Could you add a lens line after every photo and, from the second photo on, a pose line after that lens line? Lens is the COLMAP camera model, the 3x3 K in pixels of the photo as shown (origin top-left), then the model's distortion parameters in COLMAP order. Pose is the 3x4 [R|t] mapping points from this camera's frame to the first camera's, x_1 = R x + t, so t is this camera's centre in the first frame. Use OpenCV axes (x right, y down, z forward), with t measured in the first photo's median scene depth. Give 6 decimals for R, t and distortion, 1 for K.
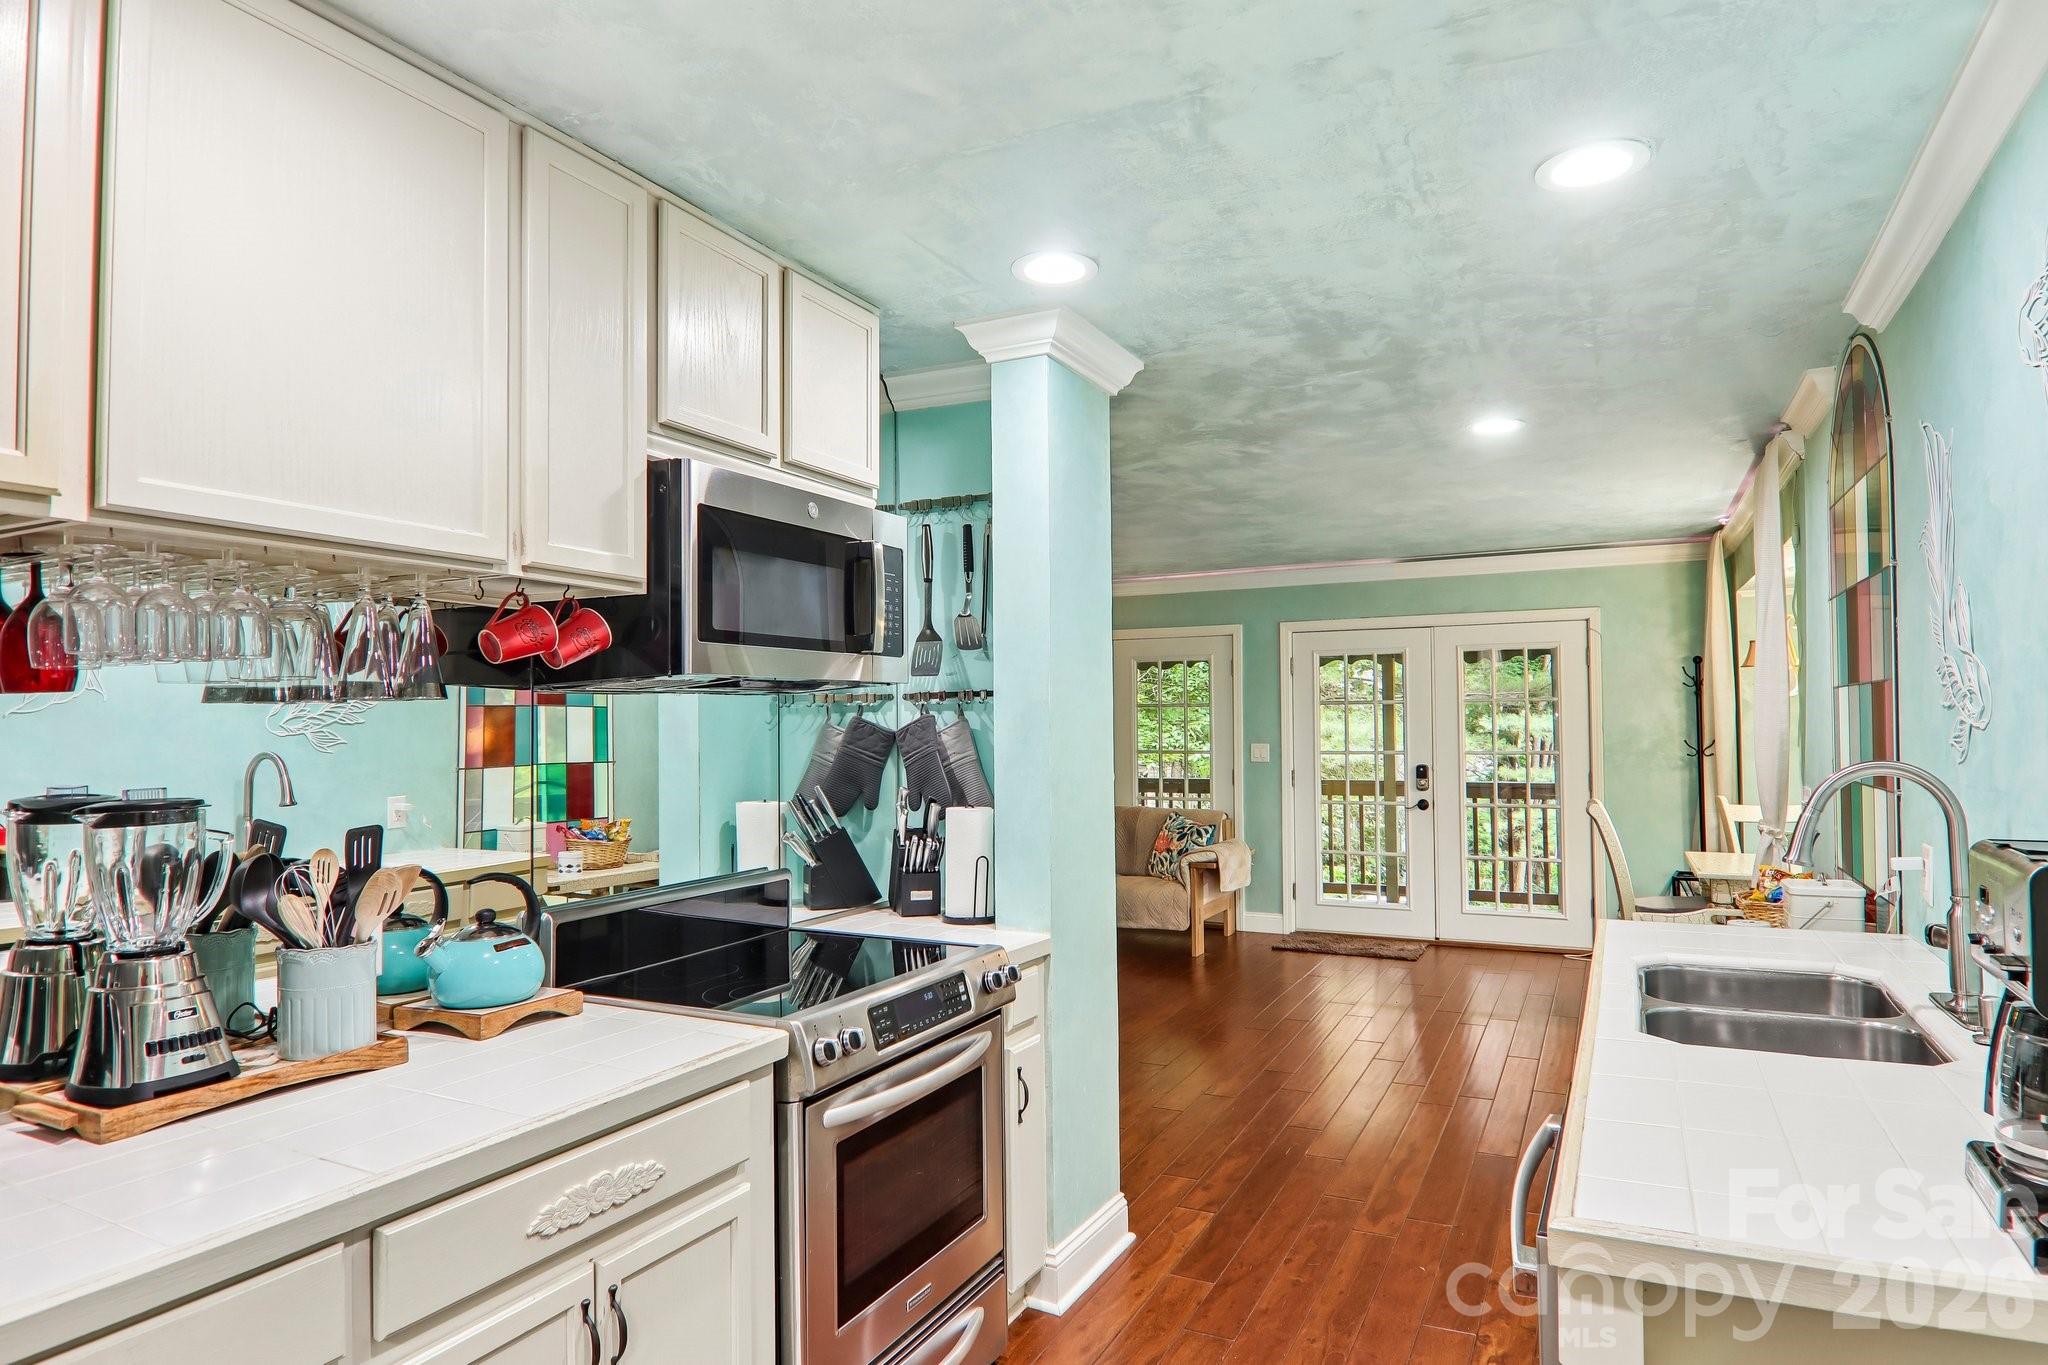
lens RADIAL K [[1190.9, 0, 1024.9], [0, 1190.9, 727.6], [0, 0, 1]] dist [0.004592, -0.025024]
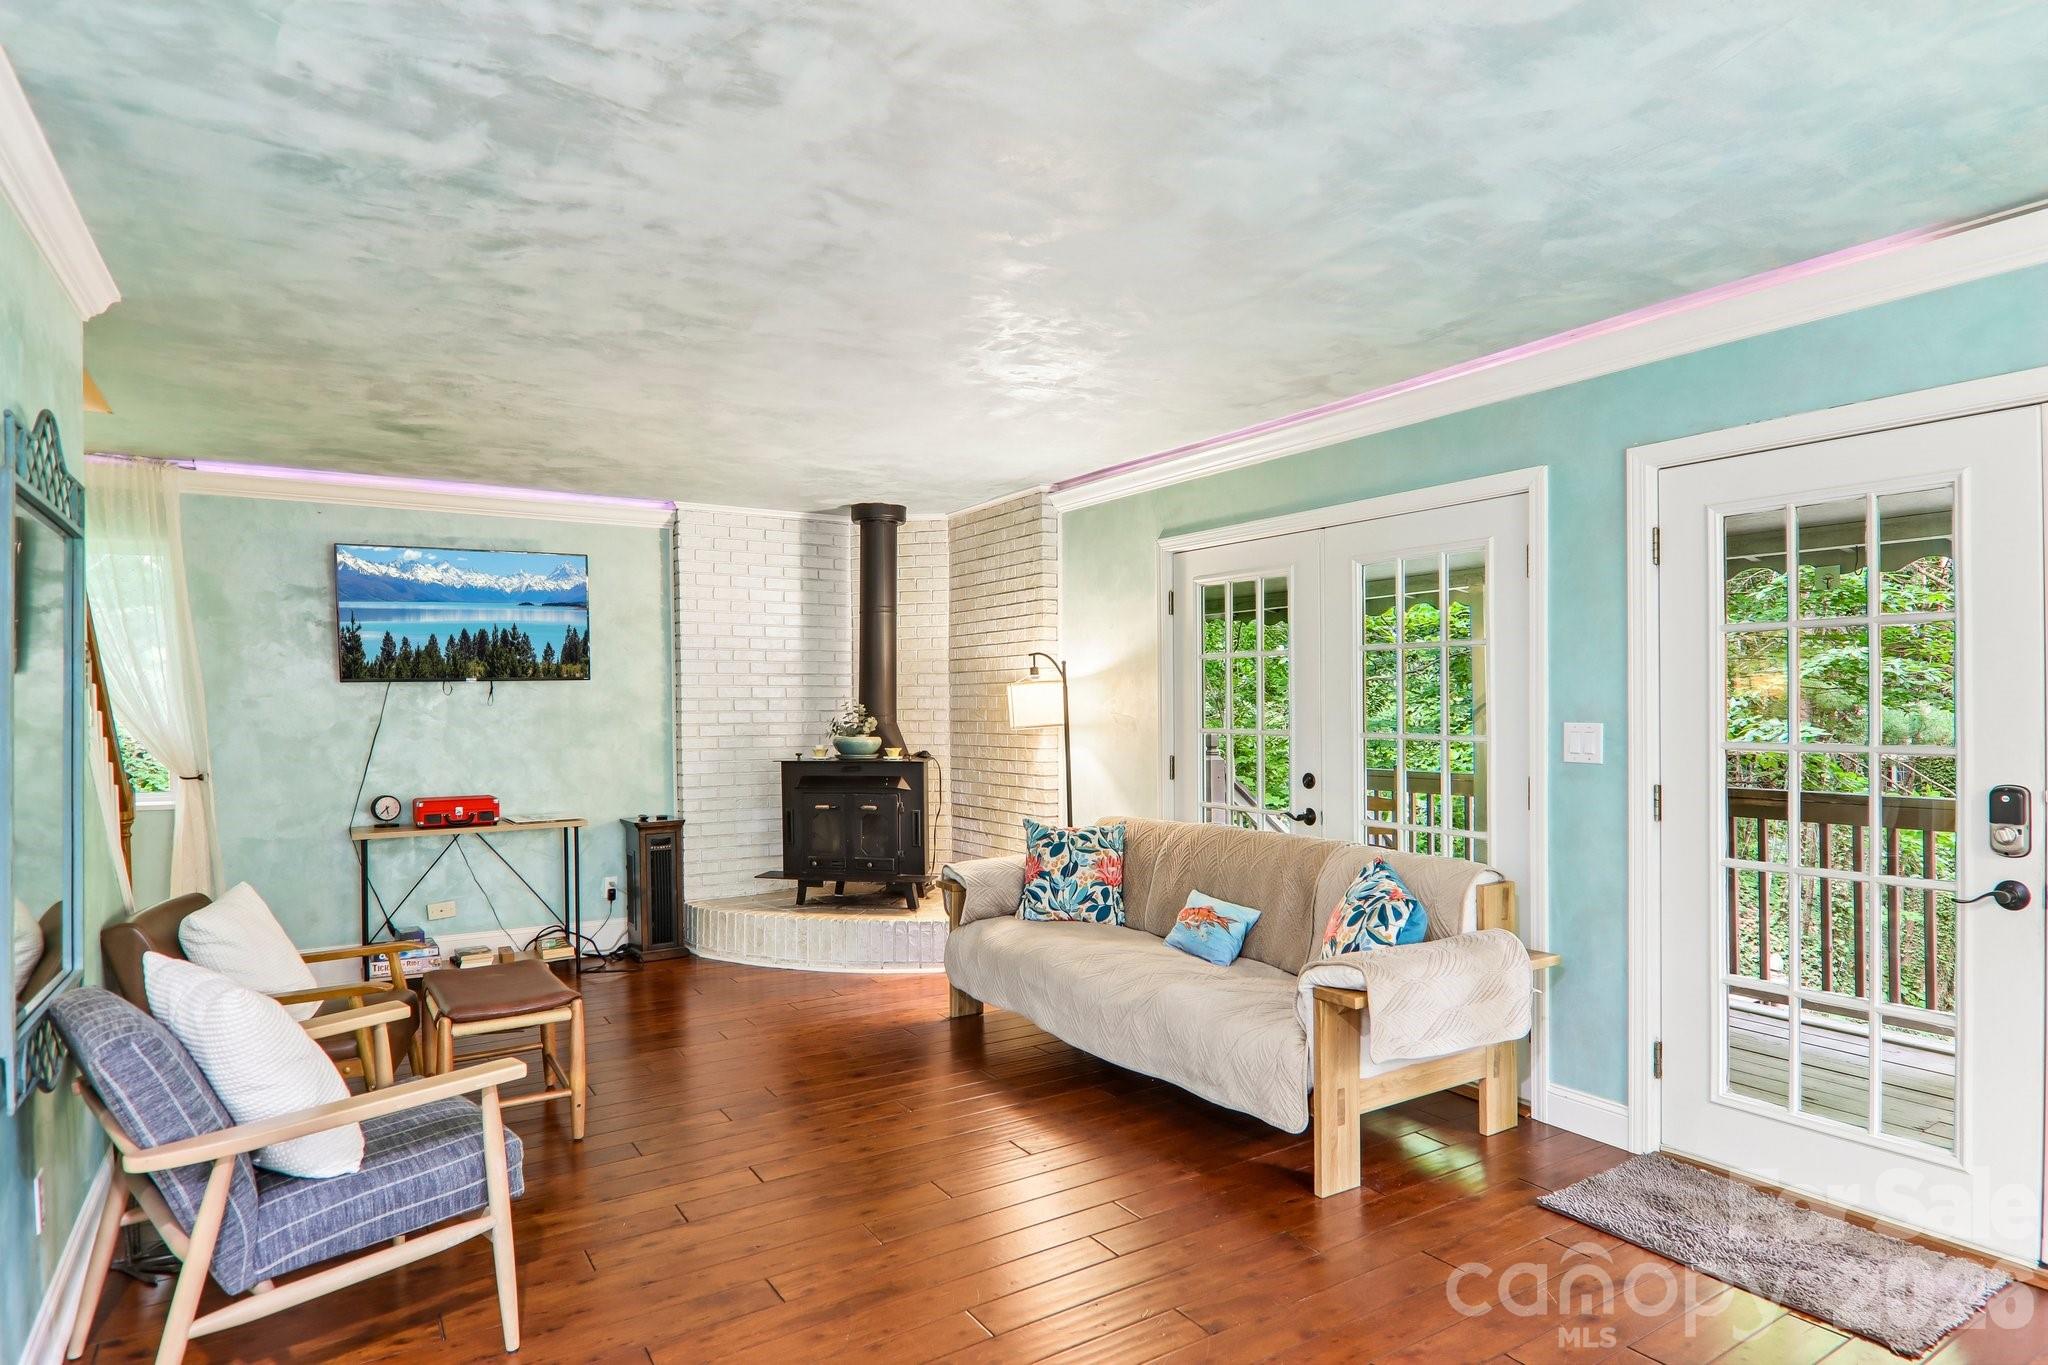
lens RADIAL K [[1152.0, 0, 1023.0], [0, 1152.0, 718.2], [0, 0, 1]] dist [-0.003285, -0.002476]
pose [[0.861385, 0.008768, -0.507876, 0.272731], [-0.000142, 0.999855, 0.017020, 0.004885], [0.507952, -0.014588, 0.861262, 0.590663]]
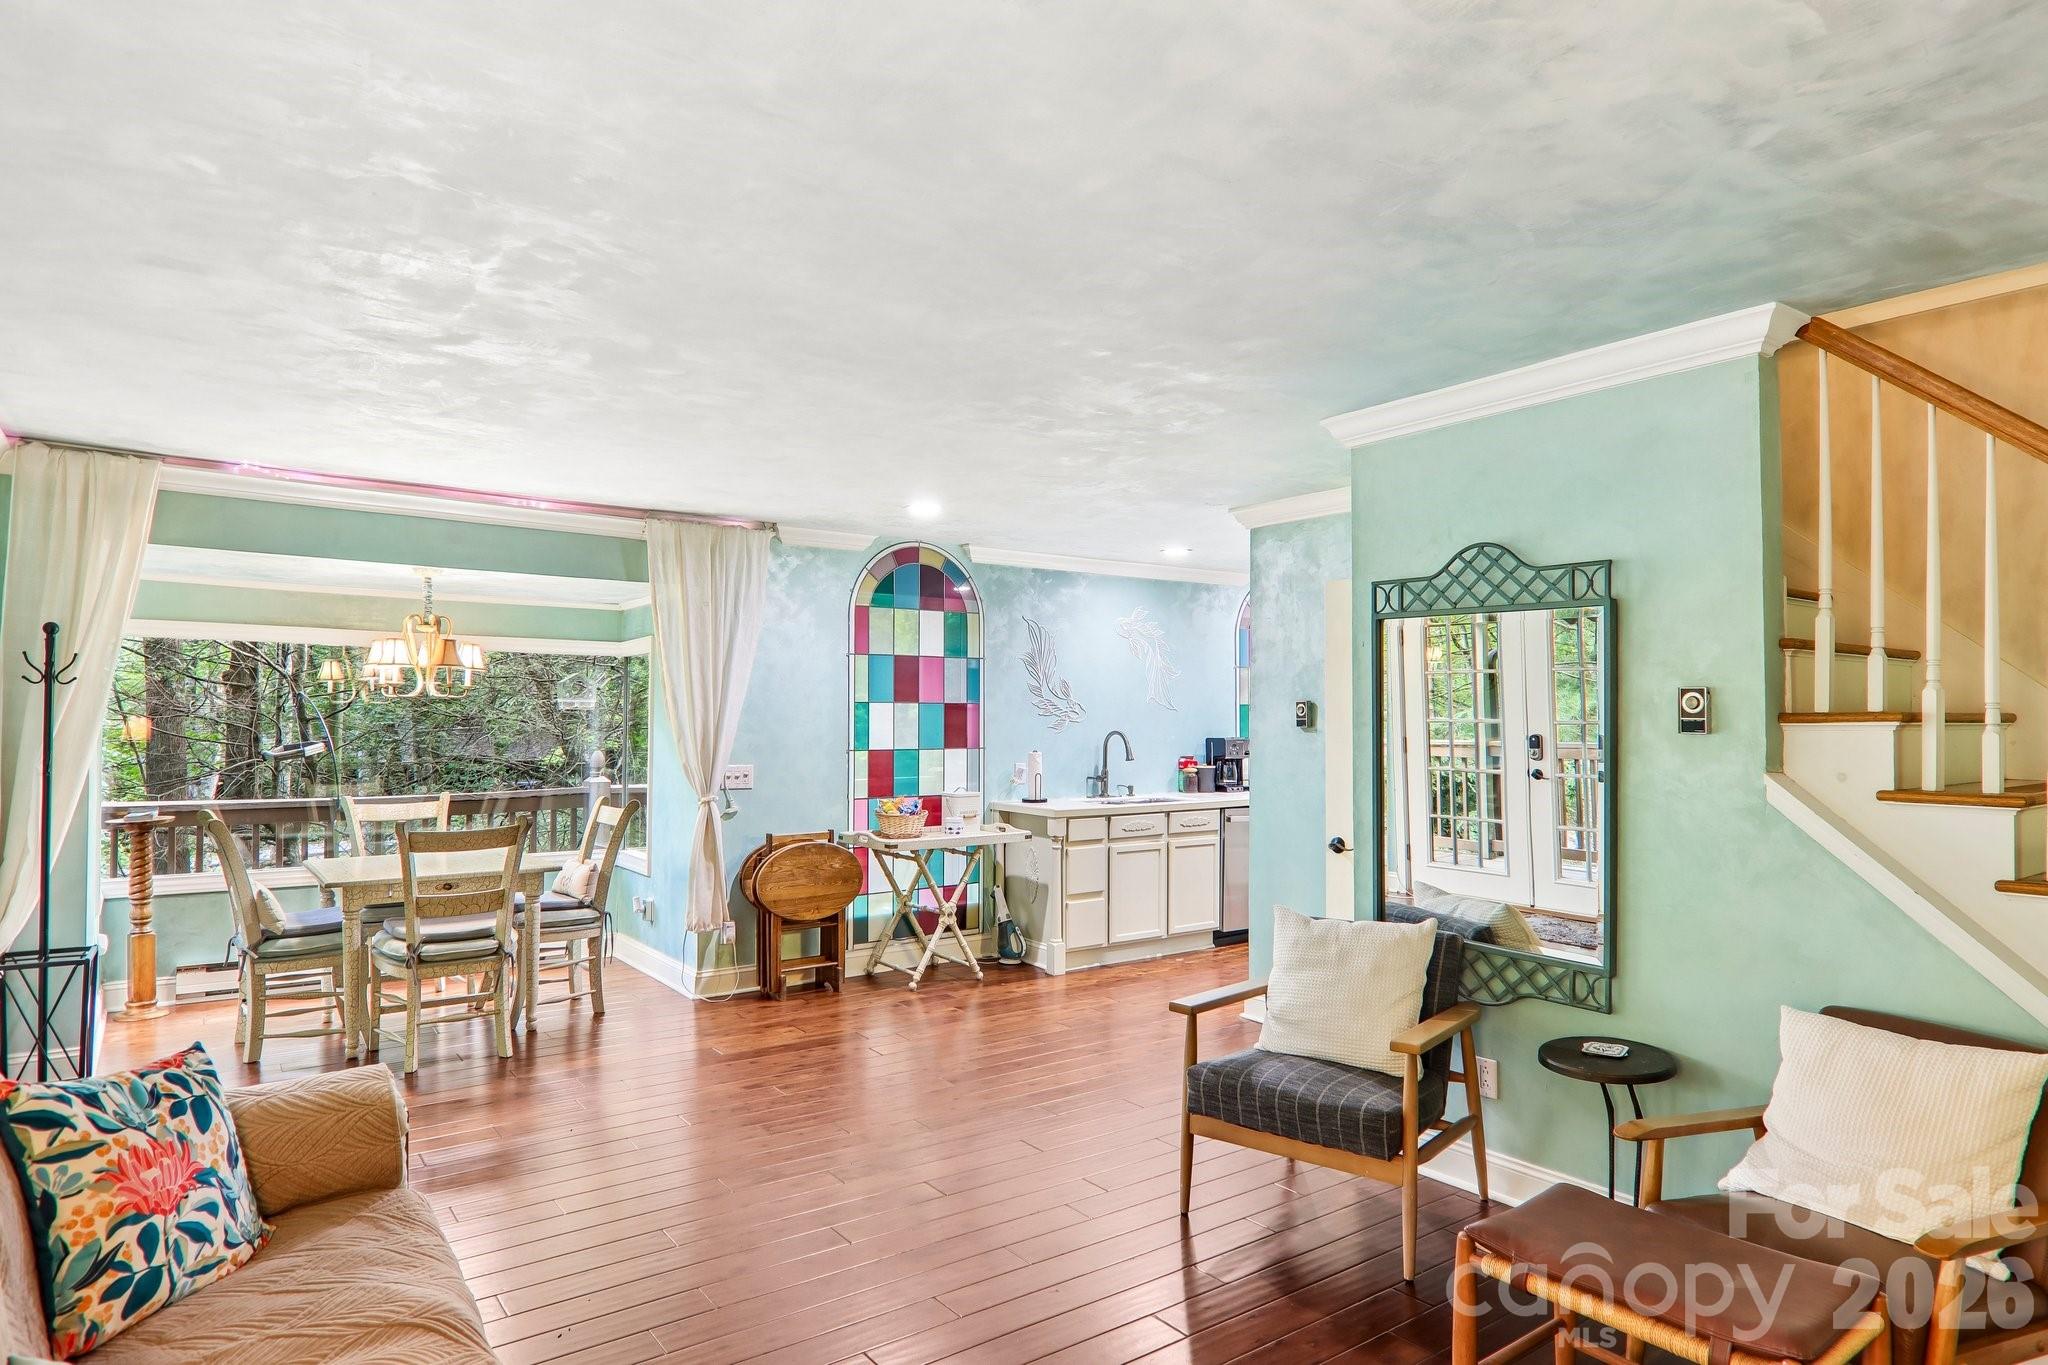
lens RADIAL K [[1164.6, 0, 1023.8], [0, 1164.6, 692.6], [0, 0, 1]] dist [0.009357, -0.025271]
pose [[-0.893010, 0.013878, 0.449823, -0.196192], [0.005490, 0.999786, -0.019946, -0.005861], [-0.450003, -0.015342, -0.892895, 1.274206]]
